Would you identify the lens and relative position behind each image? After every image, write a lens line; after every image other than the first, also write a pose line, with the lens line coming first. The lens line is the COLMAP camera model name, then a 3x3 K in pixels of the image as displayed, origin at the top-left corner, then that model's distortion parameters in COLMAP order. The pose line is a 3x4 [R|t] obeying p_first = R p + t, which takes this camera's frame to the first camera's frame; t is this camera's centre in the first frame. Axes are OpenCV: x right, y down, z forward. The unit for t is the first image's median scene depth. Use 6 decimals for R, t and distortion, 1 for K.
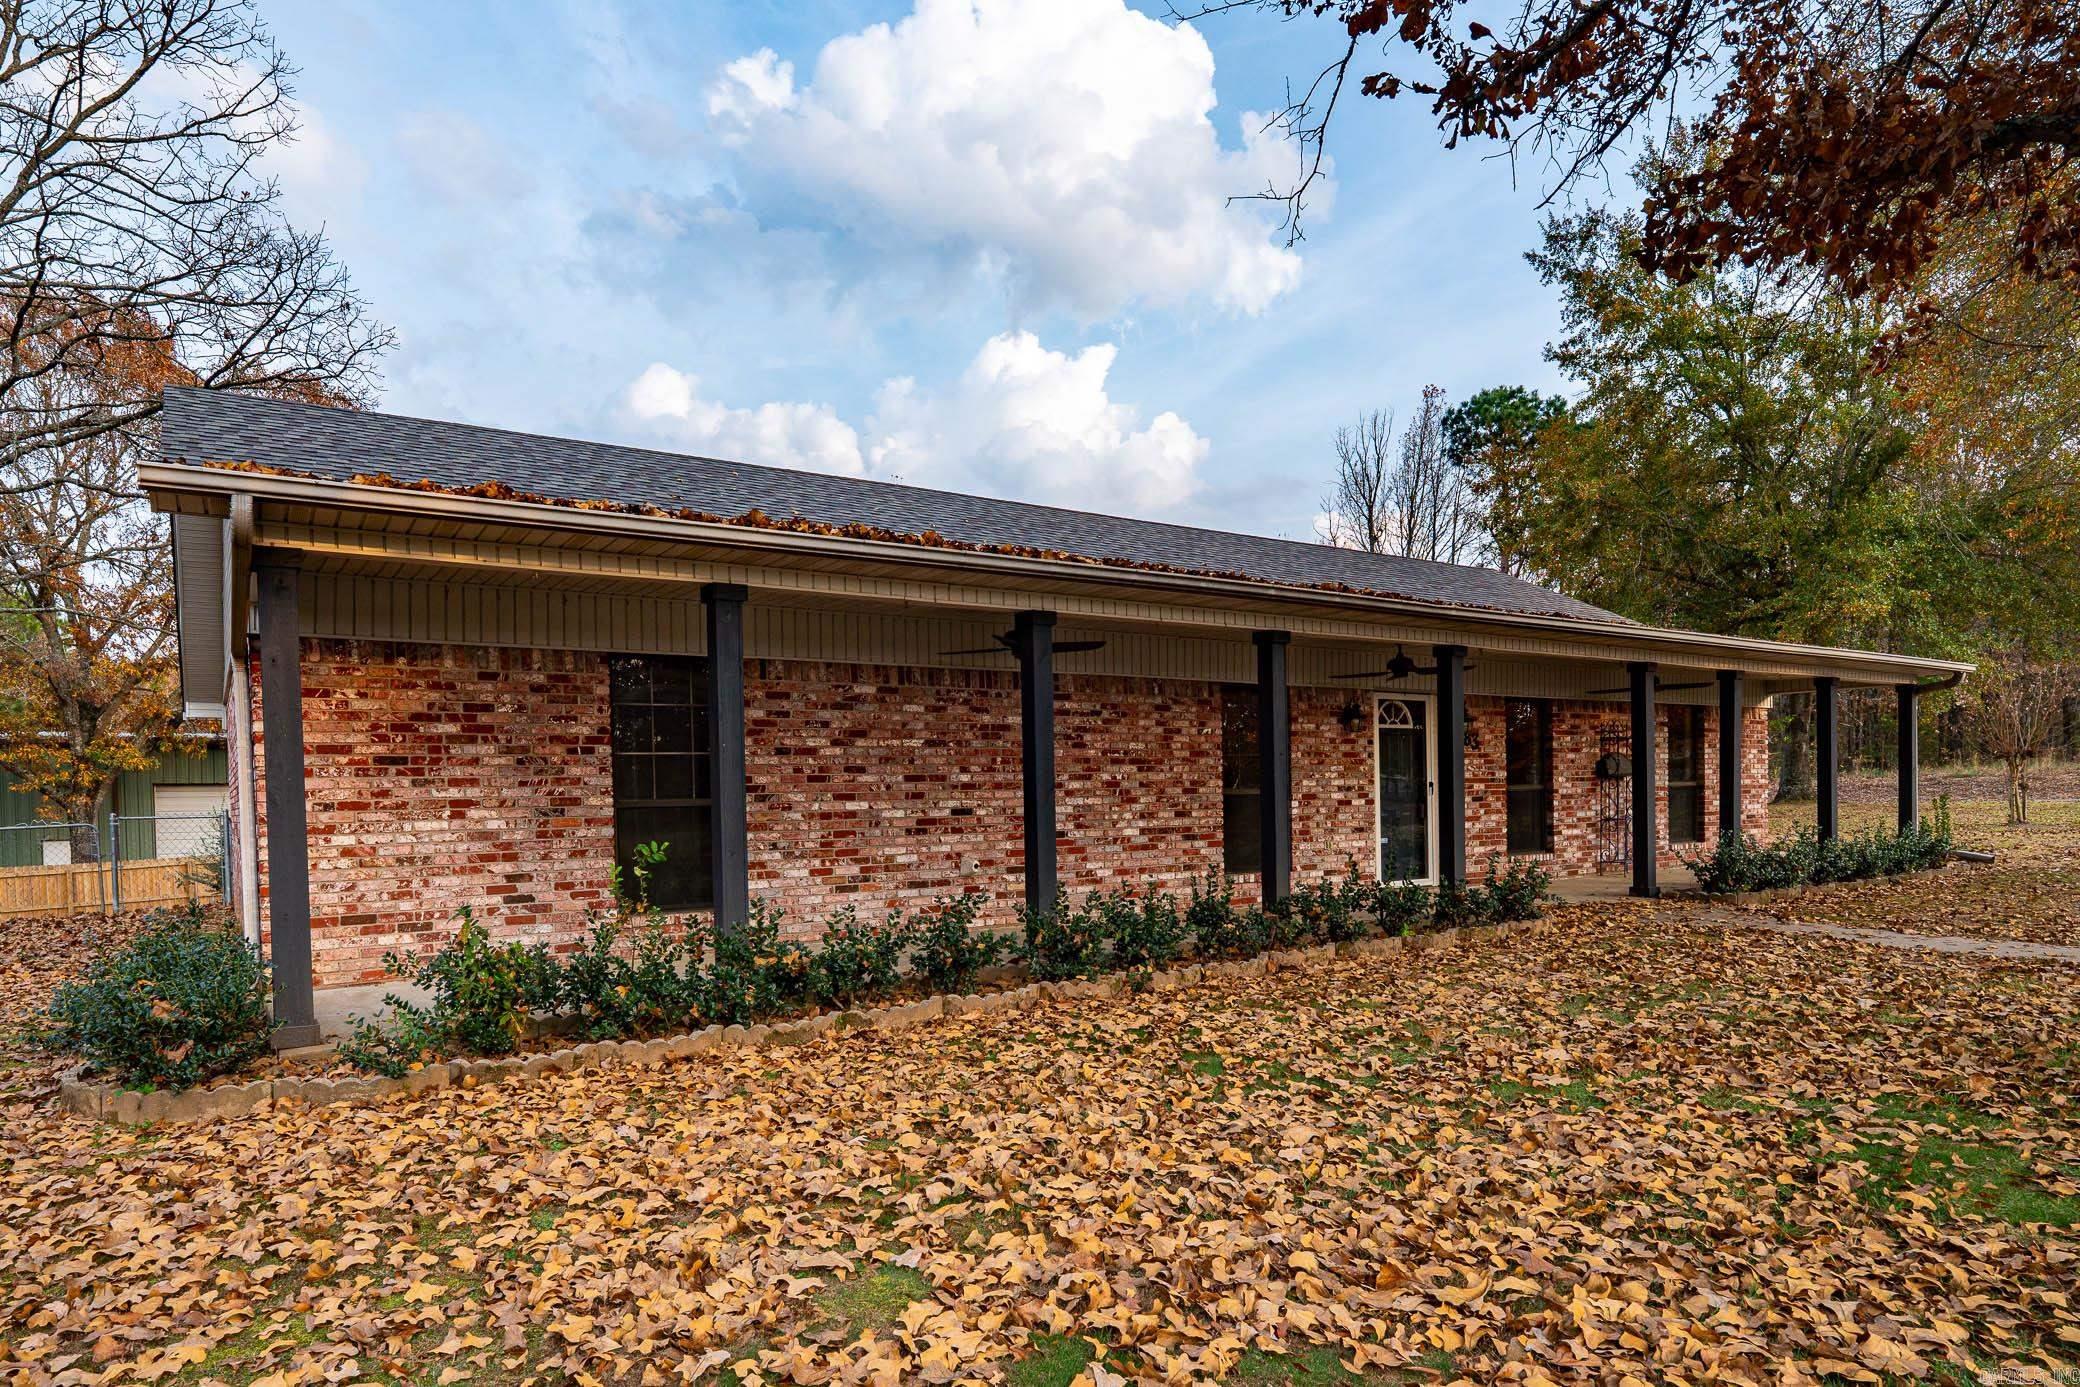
lens RADIAL K [[834.7, 0, 1039.9], [0, 834.7, 711.0], [0, 0, 1]] dist [-0.000250, -0.000008]
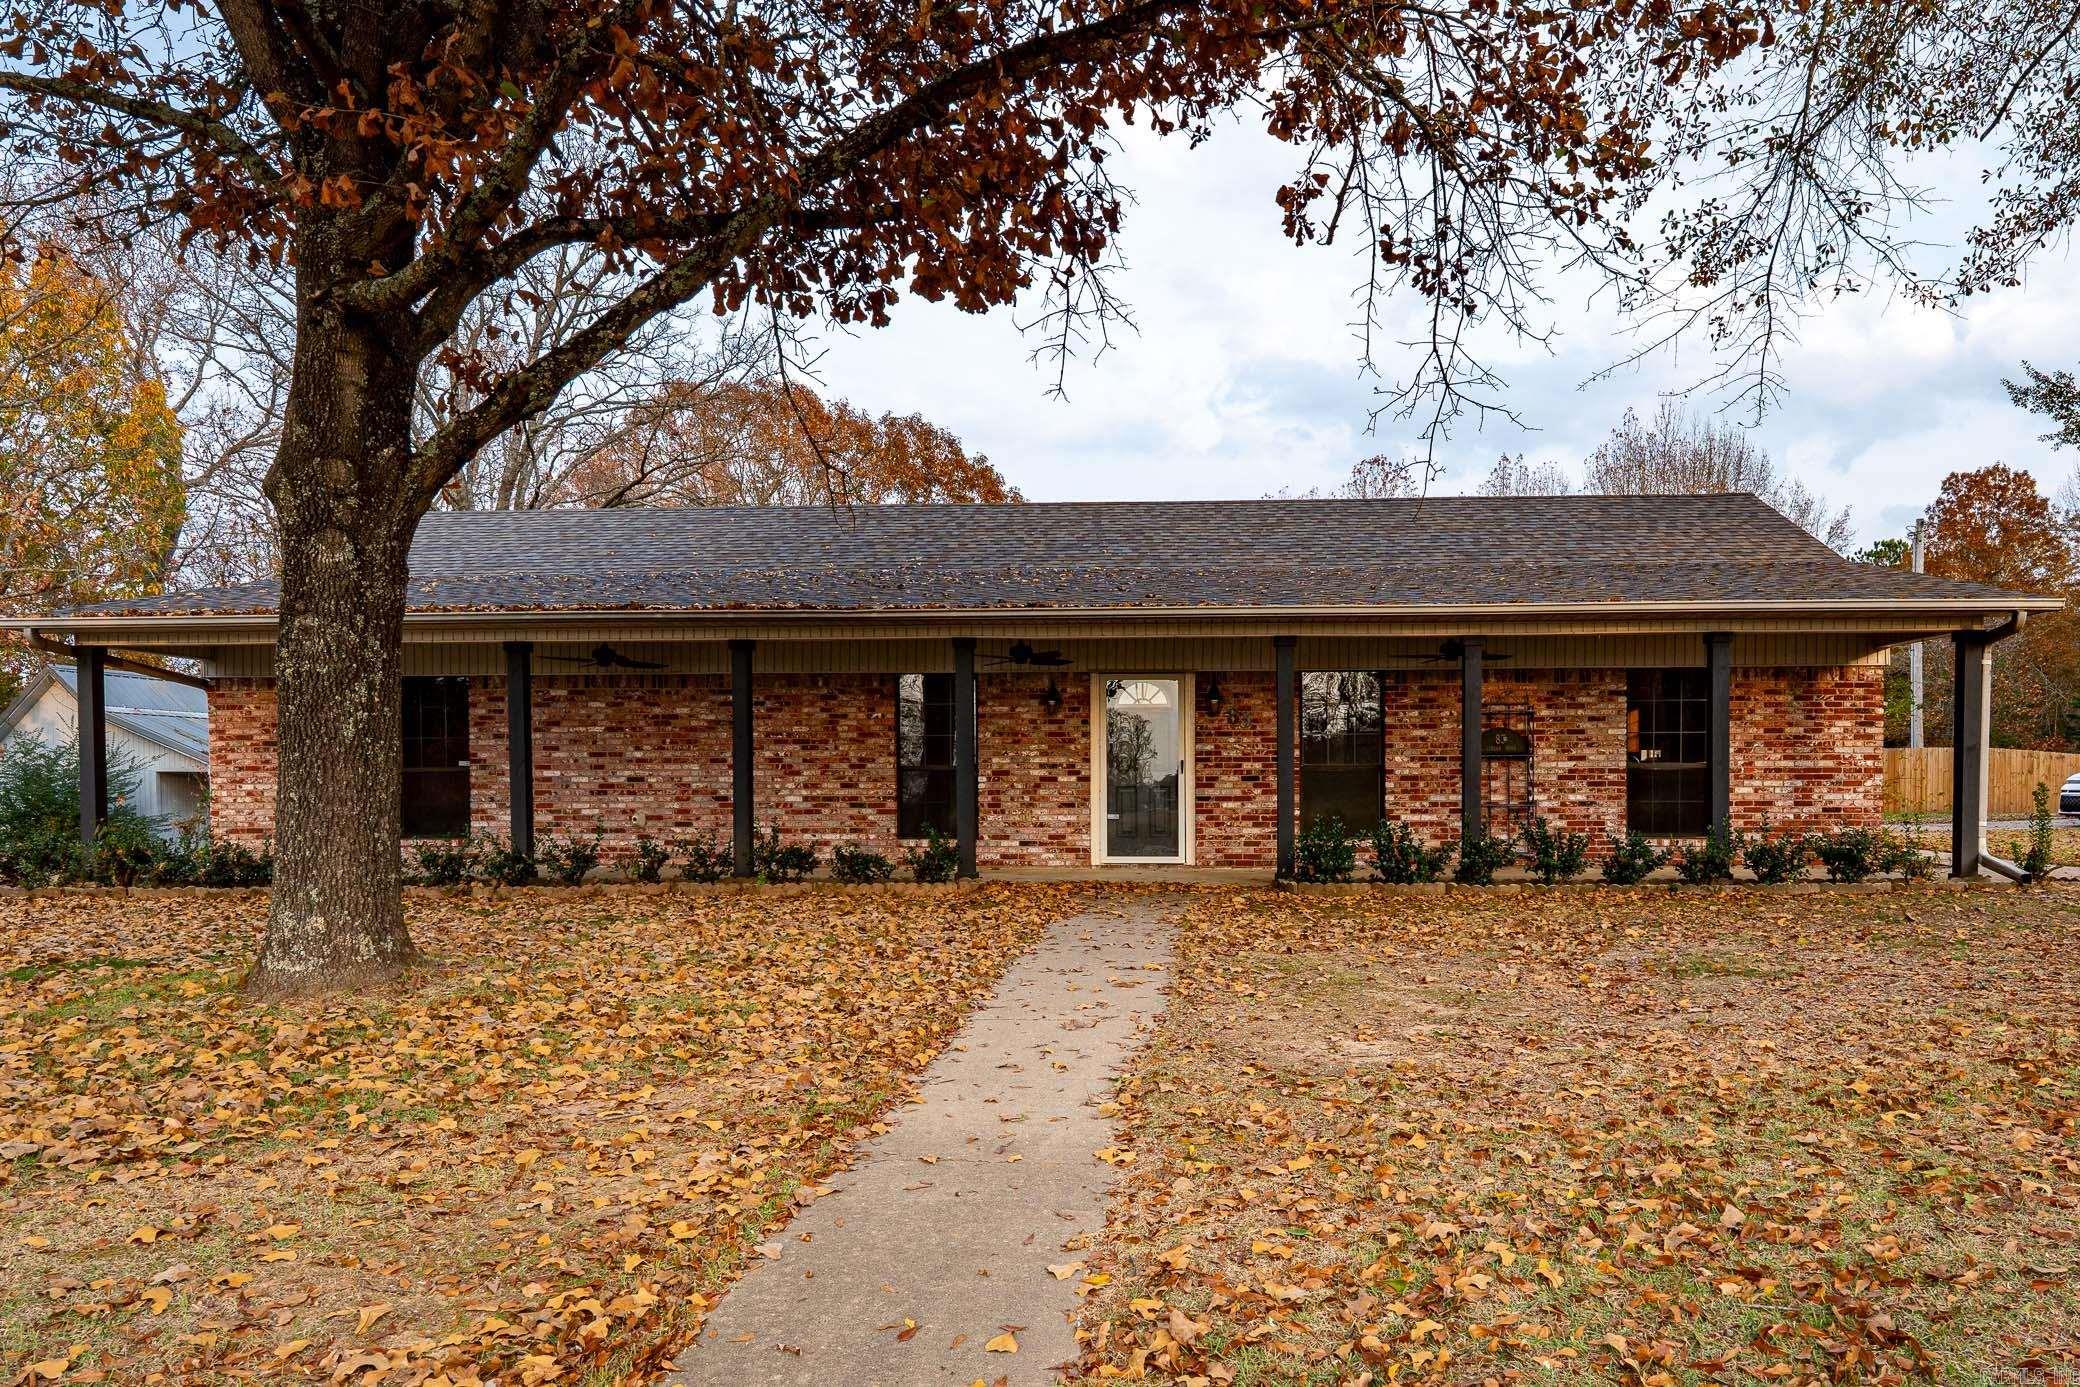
lens RADIAL K [[834.7, 0, 1038.5], [0, 834.7, 689.2], [0, 0, 1]] dist [-0.000250, -0.000008]
pose [[0.911469, -0.027692, -0.410436, 0.941514], [0.028956, 0.999576, -0.003139, -0.002688], [0.410349, -0.009023, 0.911884, 0.024625]]
